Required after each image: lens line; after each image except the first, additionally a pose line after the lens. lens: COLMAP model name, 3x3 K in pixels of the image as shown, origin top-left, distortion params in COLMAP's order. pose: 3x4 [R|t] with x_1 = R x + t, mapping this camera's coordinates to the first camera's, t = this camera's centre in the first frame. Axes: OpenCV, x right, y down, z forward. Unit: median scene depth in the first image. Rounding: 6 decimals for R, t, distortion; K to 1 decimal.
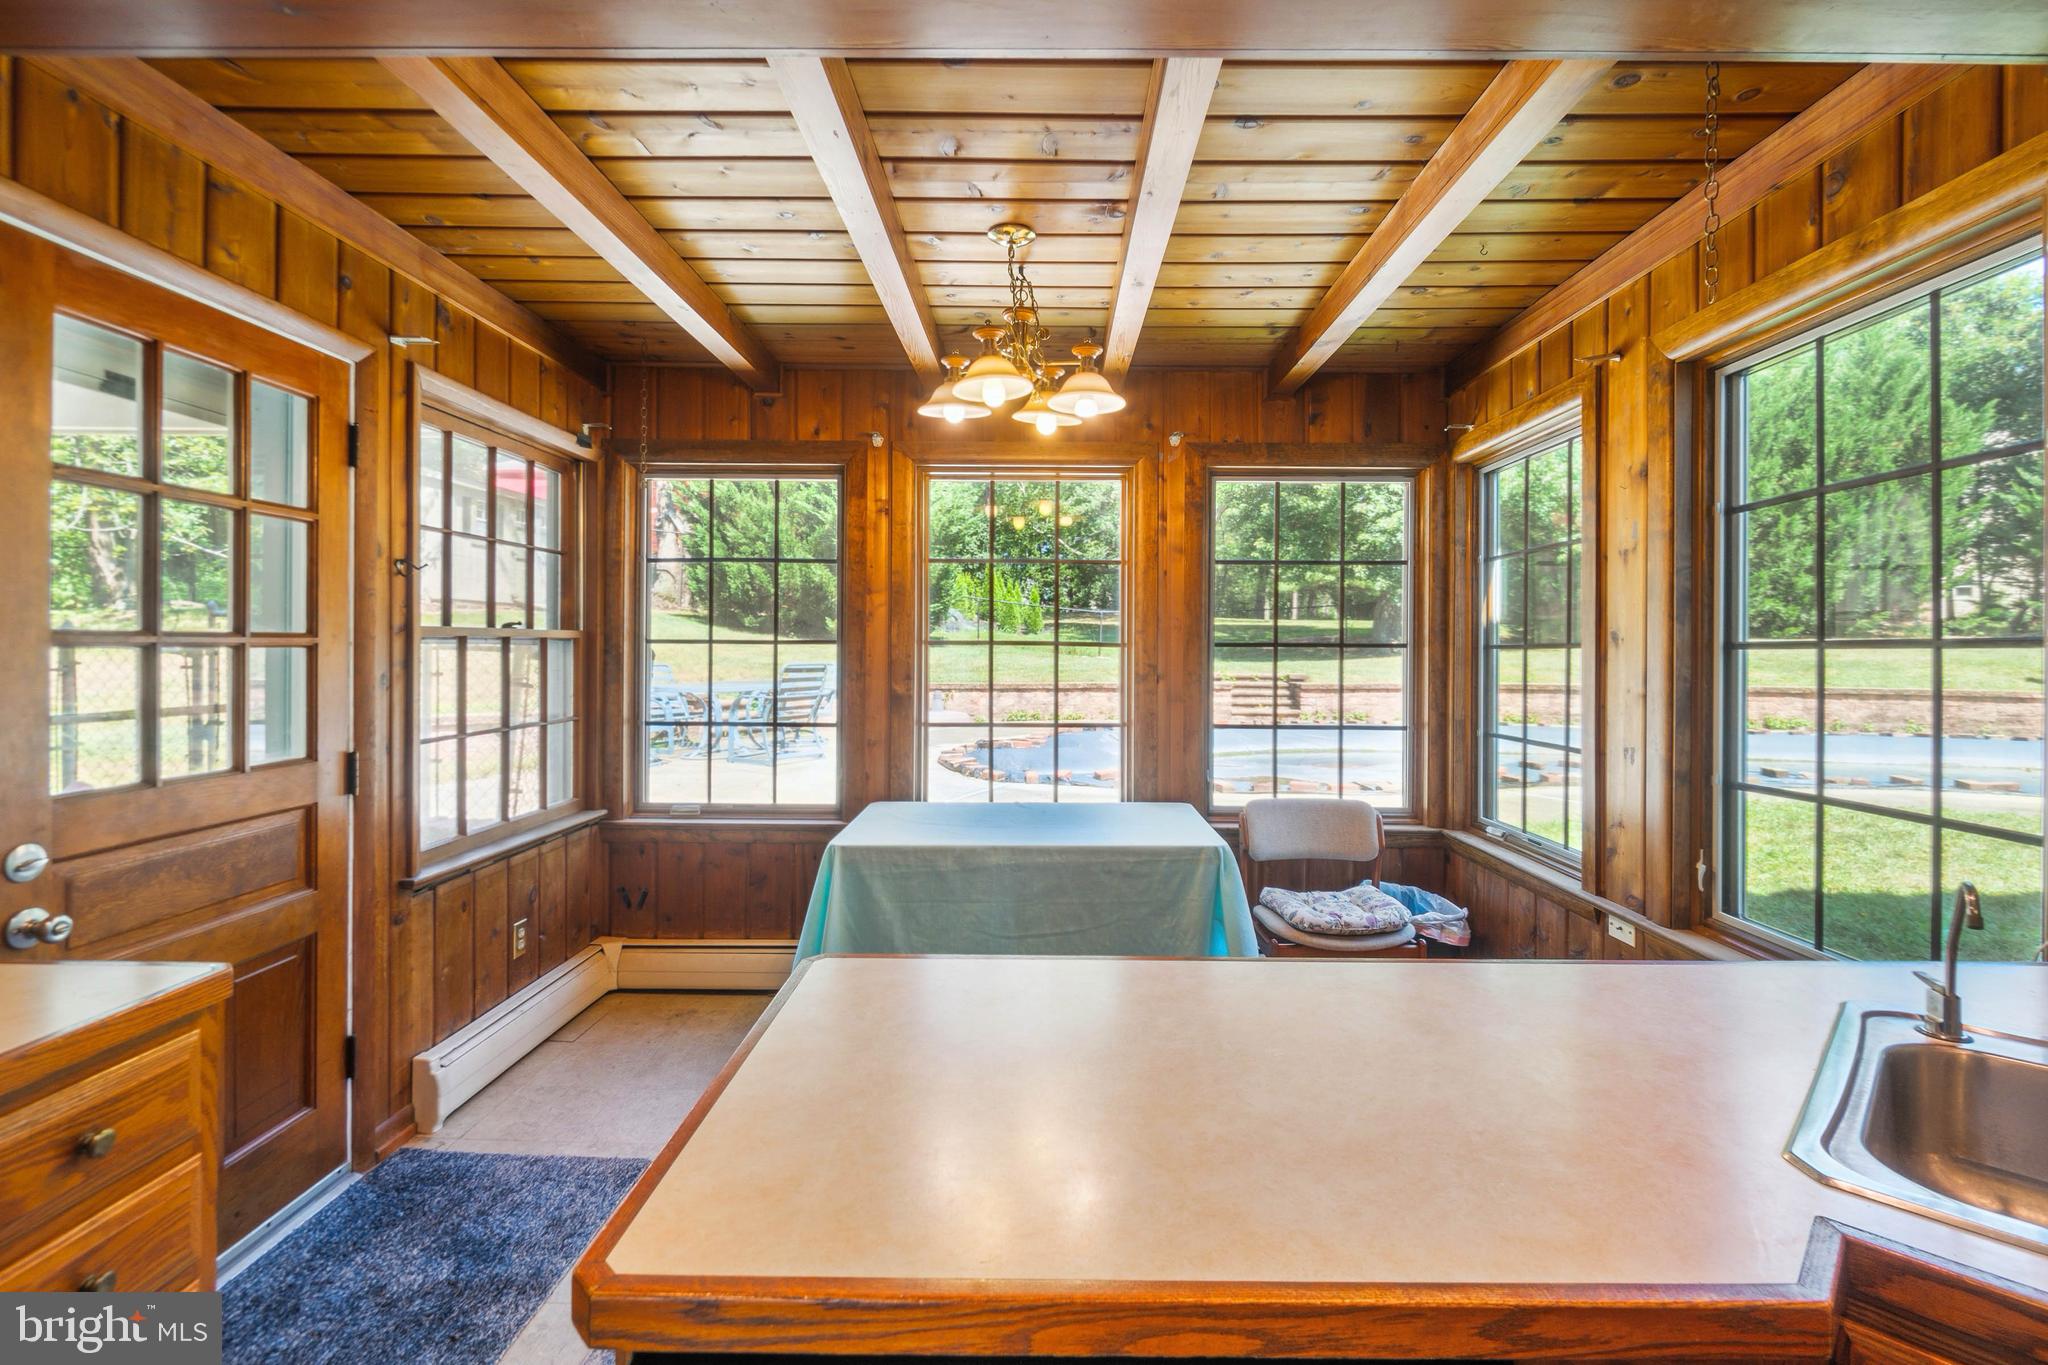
lens RADIAL K [[918.3, 0, 1046.4], [0, 918.3, 644.9], [0, 0, 1]] dist [0.001606, -0.000977]
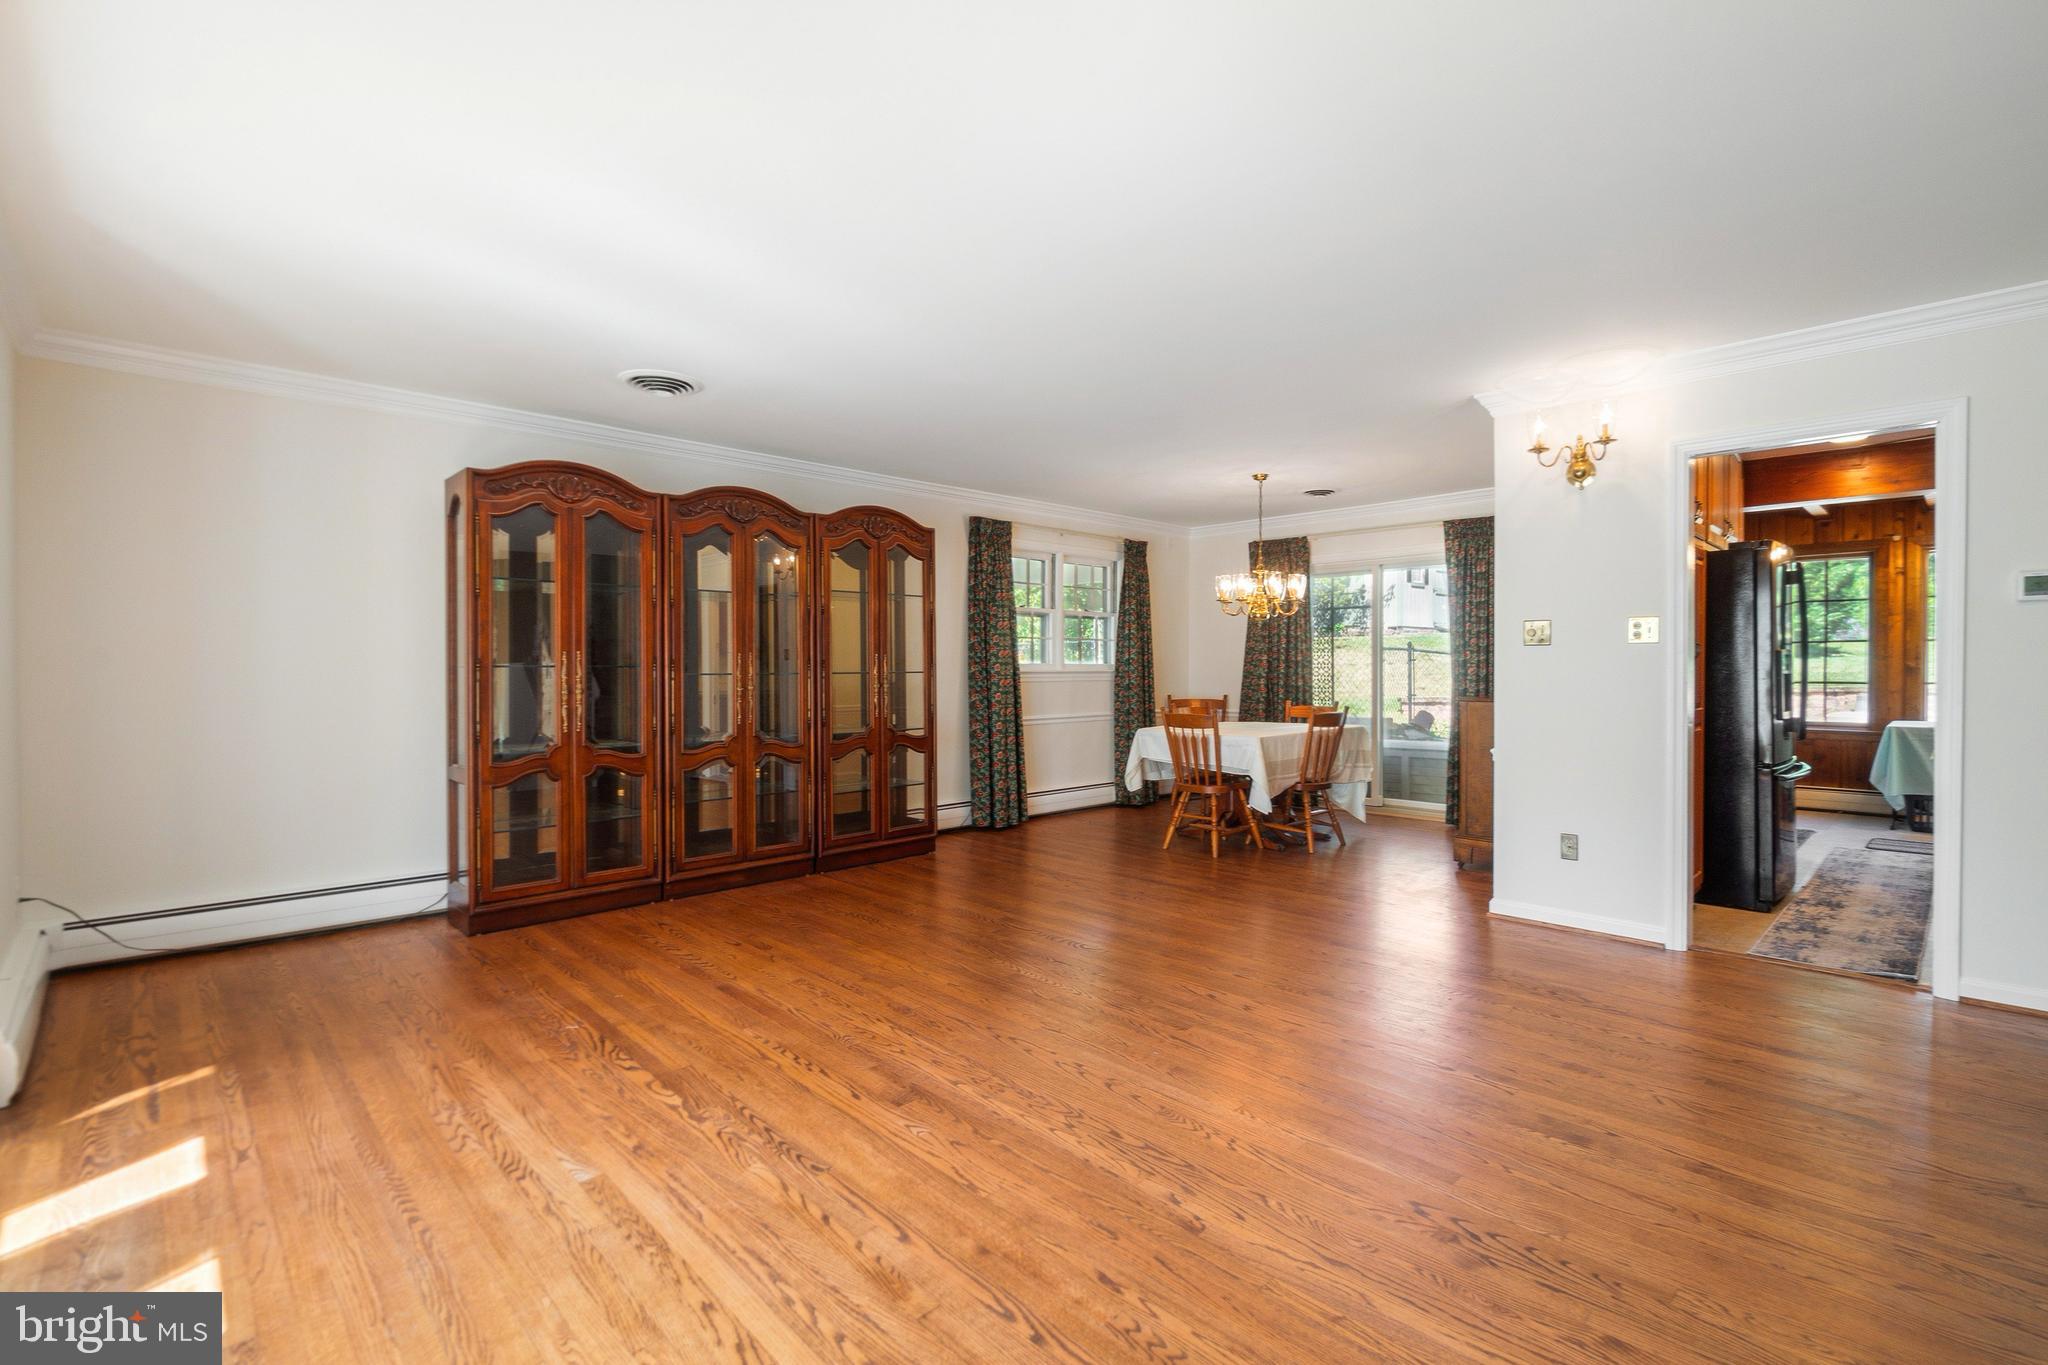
lens RADIAL K [[918.3, 0, 1121.1], [0, 918.3, 688.1], [0, 0, 1]] dist [0.001606, -0.000977]
pose [[0.735482, 0.004950, -0.677526, -0.073296], [0.009927, 0.999787, 0.018080, 0.048961], [0.677471, -0.020023, 0.735277, -1.629443]]
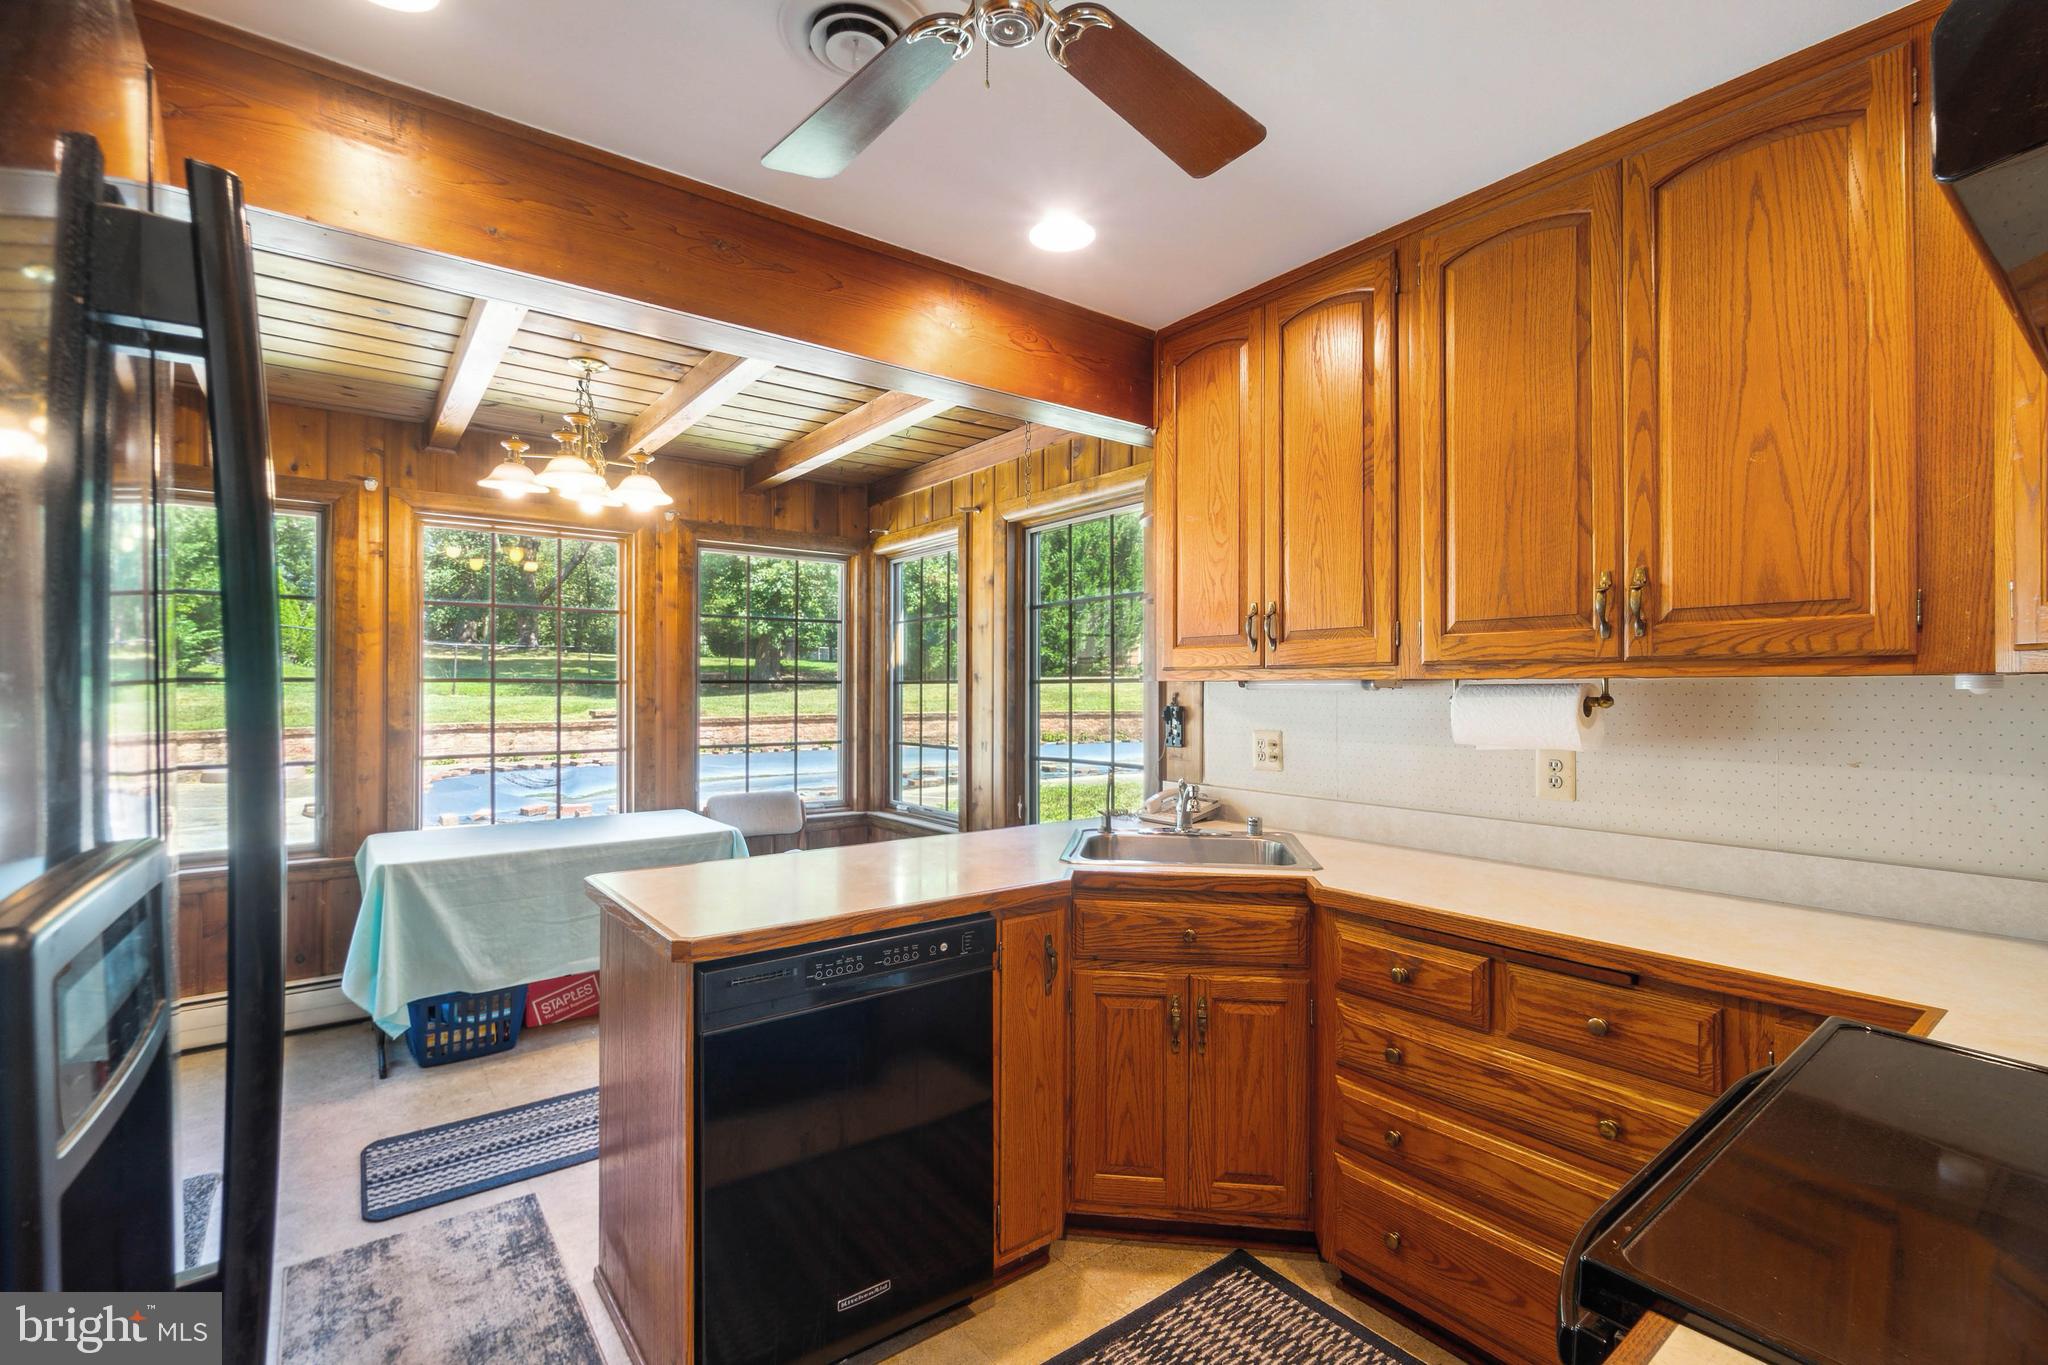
lens RADIAL K [[918.3, 0, 1023.2], [0, 918.3, 679.8], [0, 0, 1]] dist [0.001606, -0.000977]
pose [[0.798682, -0.000862, 0.601753, -0.227449], [0.001562, 0.999999, -0.000641, -0.001509], [-0.601752, 0.001452, 0.798682, -0.275095]]
